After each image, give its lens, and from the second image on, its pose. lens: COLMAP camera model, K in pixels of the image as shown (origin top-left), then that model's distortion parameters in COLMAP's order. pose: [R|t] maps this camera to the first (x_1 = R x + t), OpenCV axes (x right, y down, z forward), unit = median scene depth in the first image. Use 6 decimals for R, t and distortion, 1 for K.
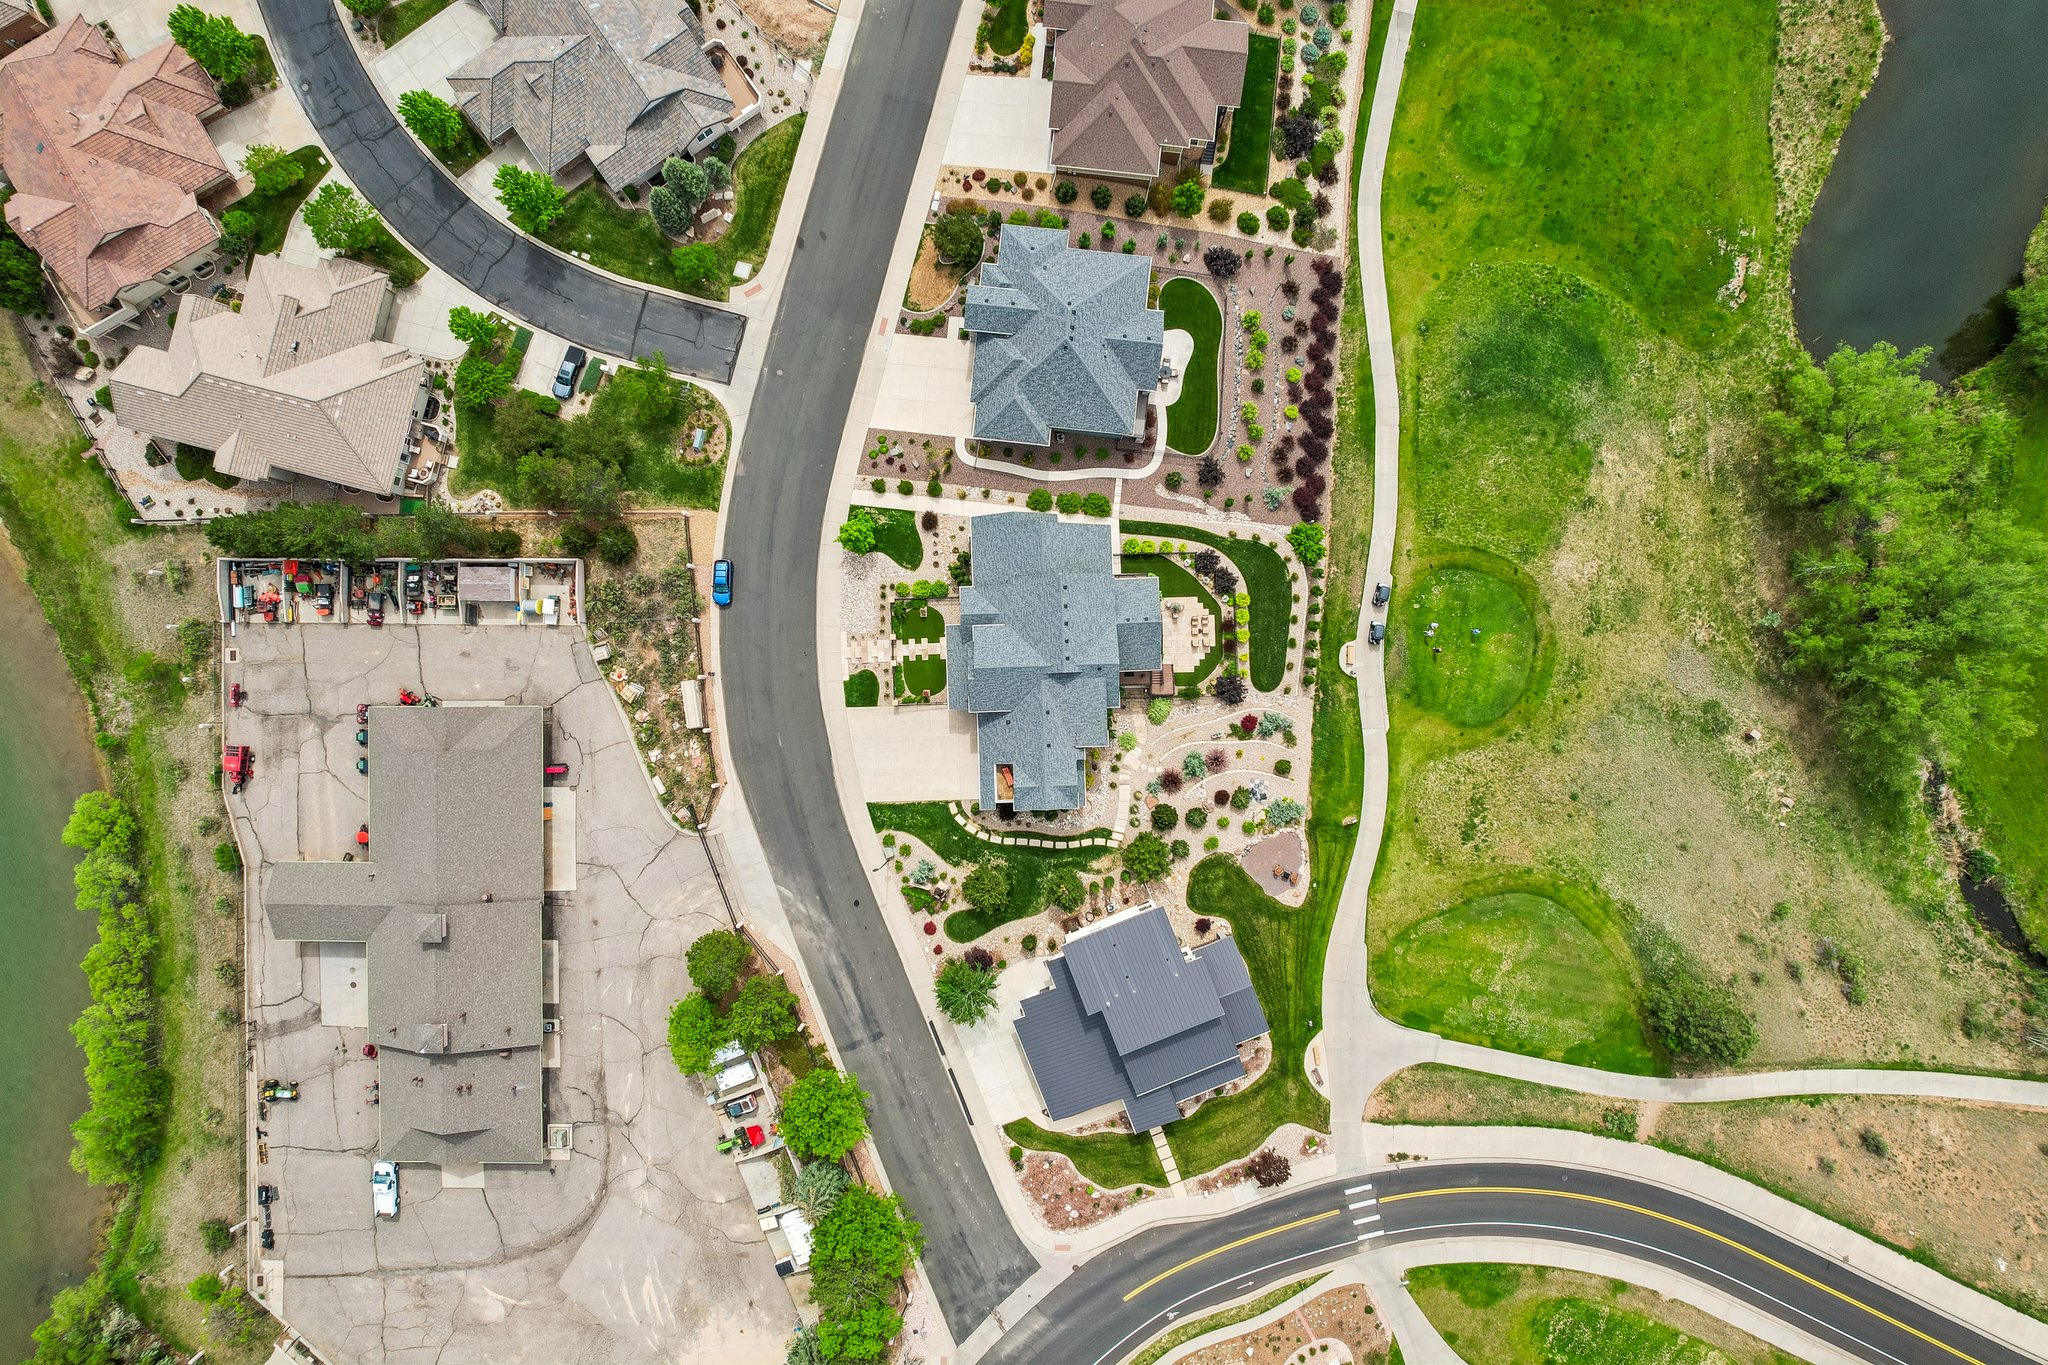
lens RADIAL K [[1309.5, 0, 1026.0], [0, 1309.5, 688.0], [0, 0, 1]] dist [-0.076061, 0.066620]
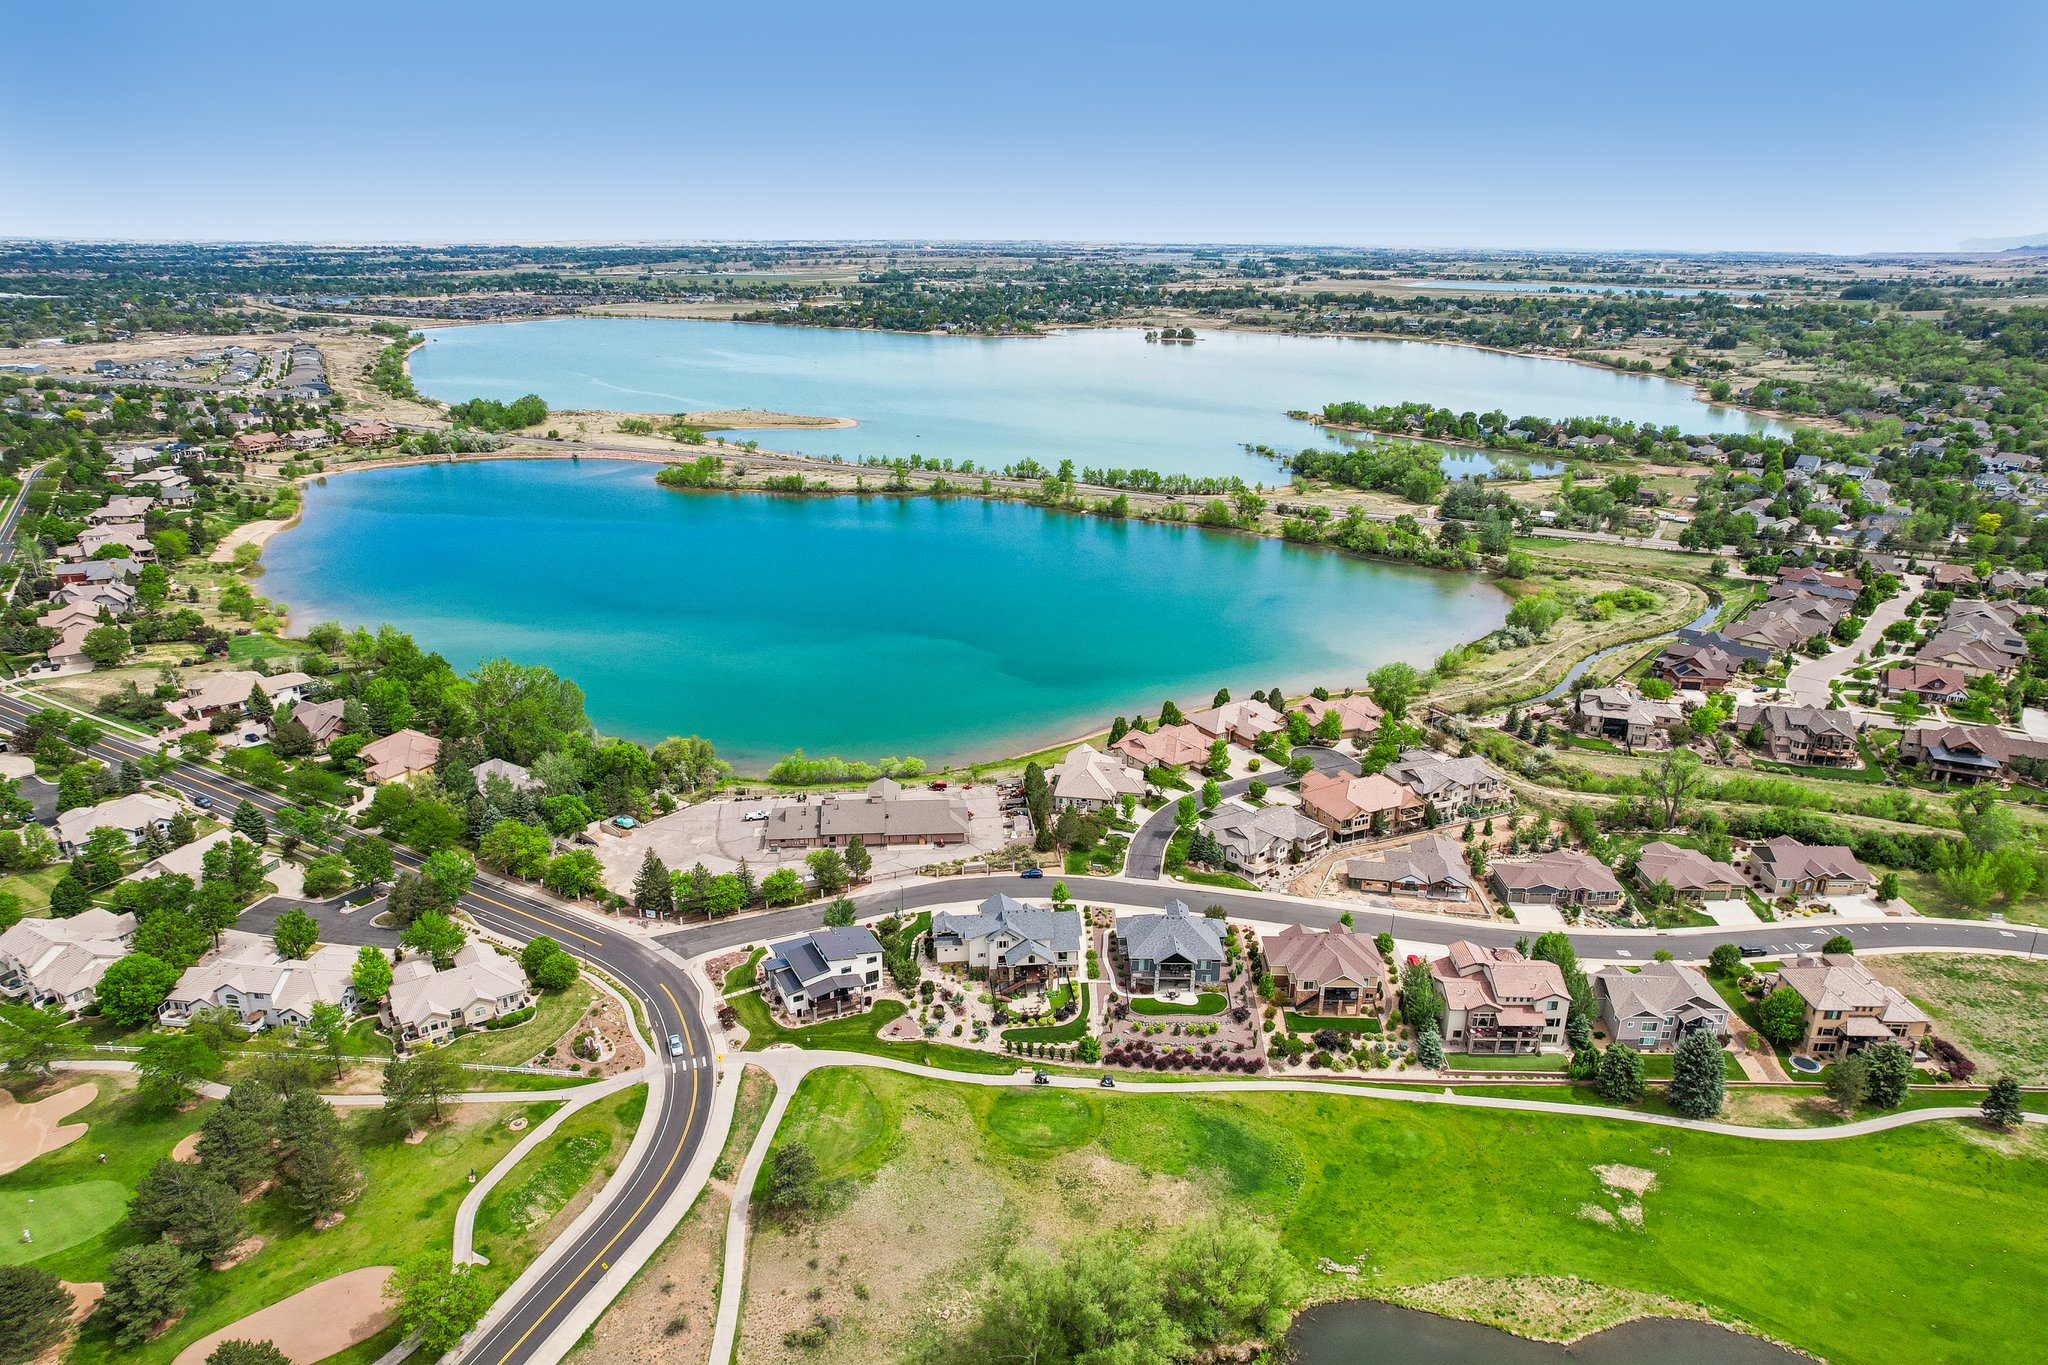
lens RADIAL K [[1309.0, 0, 1028.6], [0, 1309.0, 681.1], [0, 0, 1]] dist [-0.049836, 0.000021]
pose [[0.096098, 0.330397, -0.938937, 1.673779], [-0.995327, 0.022923, -0.093803, 0.119059], [-0.009469, 0.943564, 0.331056, -0.010519]]
